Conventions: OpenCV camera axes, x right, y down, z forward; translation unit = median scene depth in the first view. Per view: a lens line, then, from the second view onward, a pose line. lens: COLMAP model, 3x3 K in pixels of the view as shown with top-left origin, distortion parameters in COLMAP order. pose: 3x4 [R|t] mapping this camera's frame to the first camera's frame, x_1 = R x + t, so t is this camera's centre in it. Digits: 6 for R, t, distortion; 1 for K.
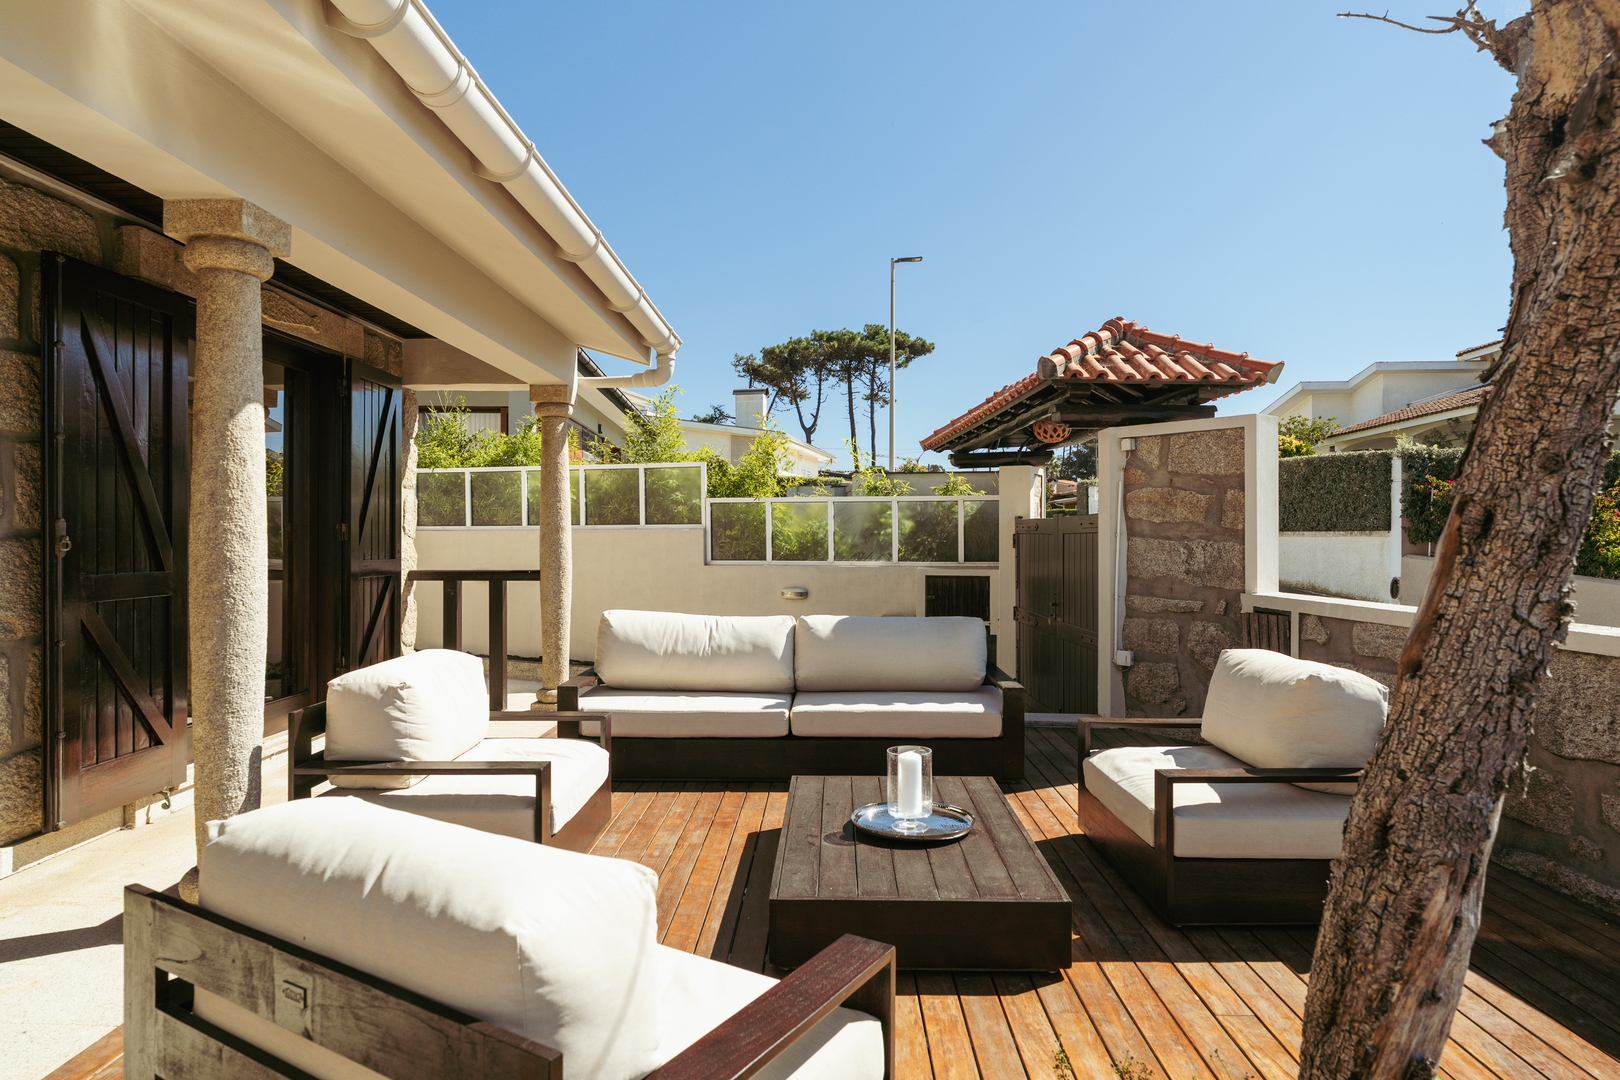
lens RADIAL K [[960.0, 0, 810.0], [0, 960.0, 540.0], [0, 0, 1]] dist [0.004120, 0.000963]
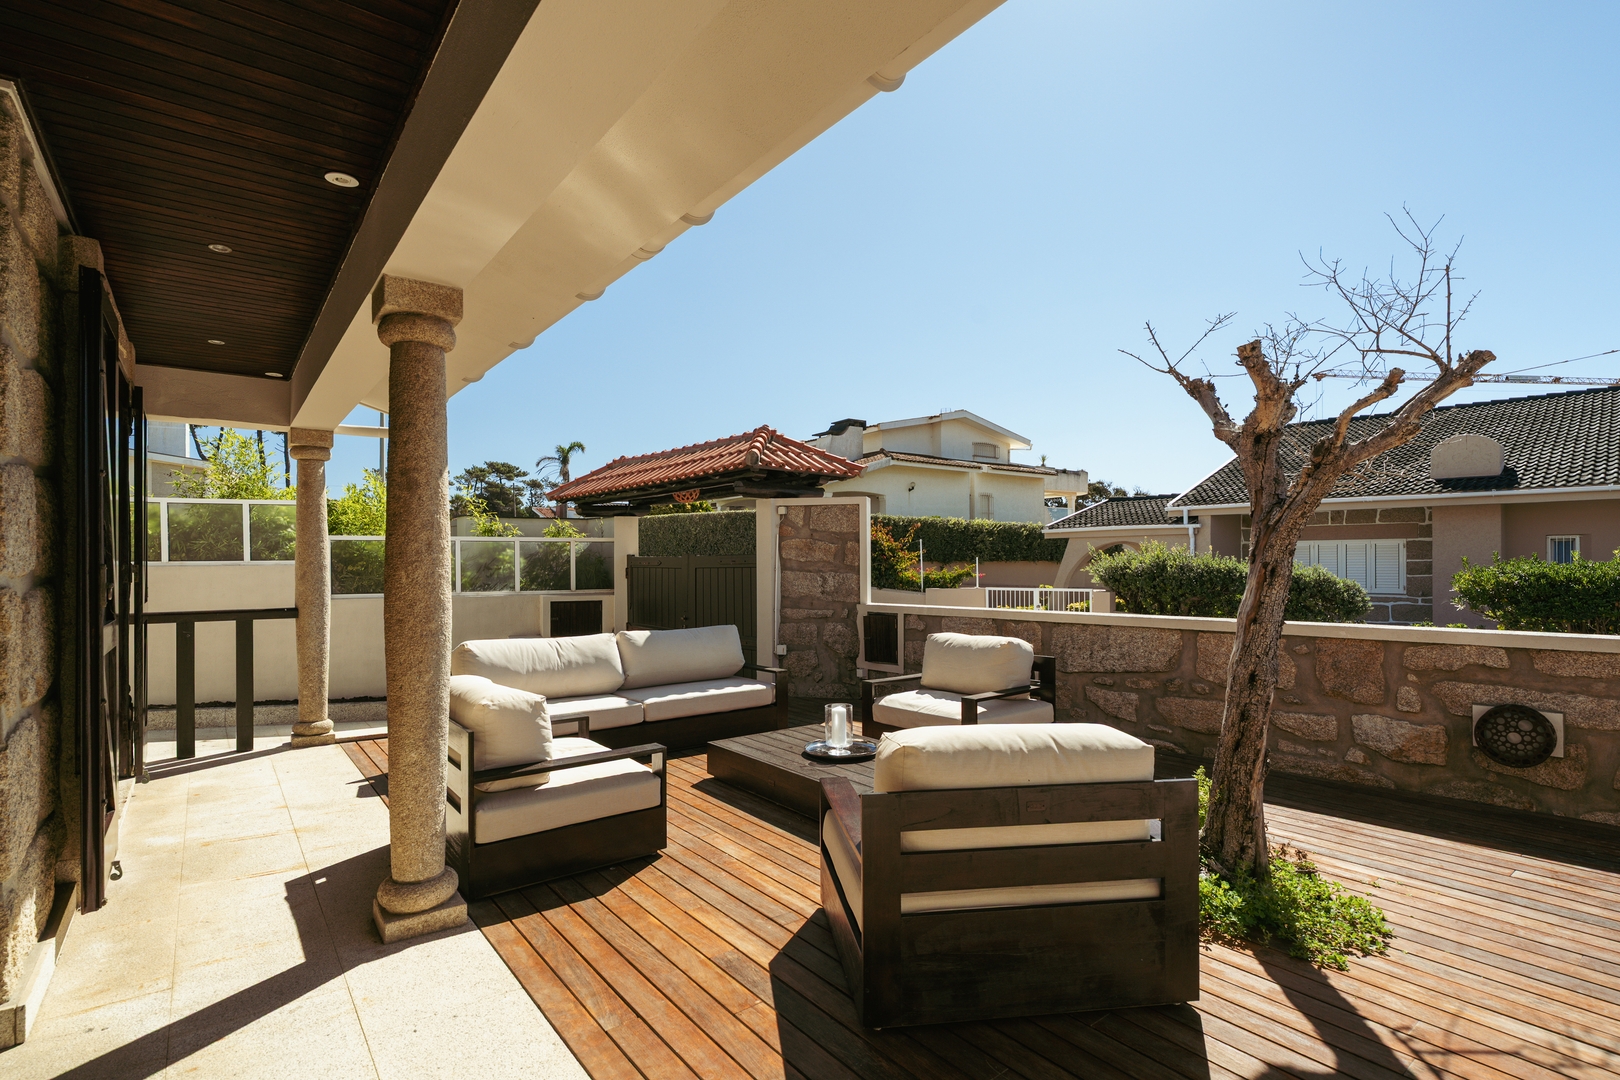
lens RADIAL K [[780.9, 0, 810.6], [0, 780.9, 569.7], [0, 0, 1]] dist [-0.002220, -0.000116]
pose [[0.775911, -0.008277, 0.630788, -0.428347], [0.007883, 0.999963, 0.003424, -0.008630], [-0.630793, 0.002316, 0.775948, 0.003882]]
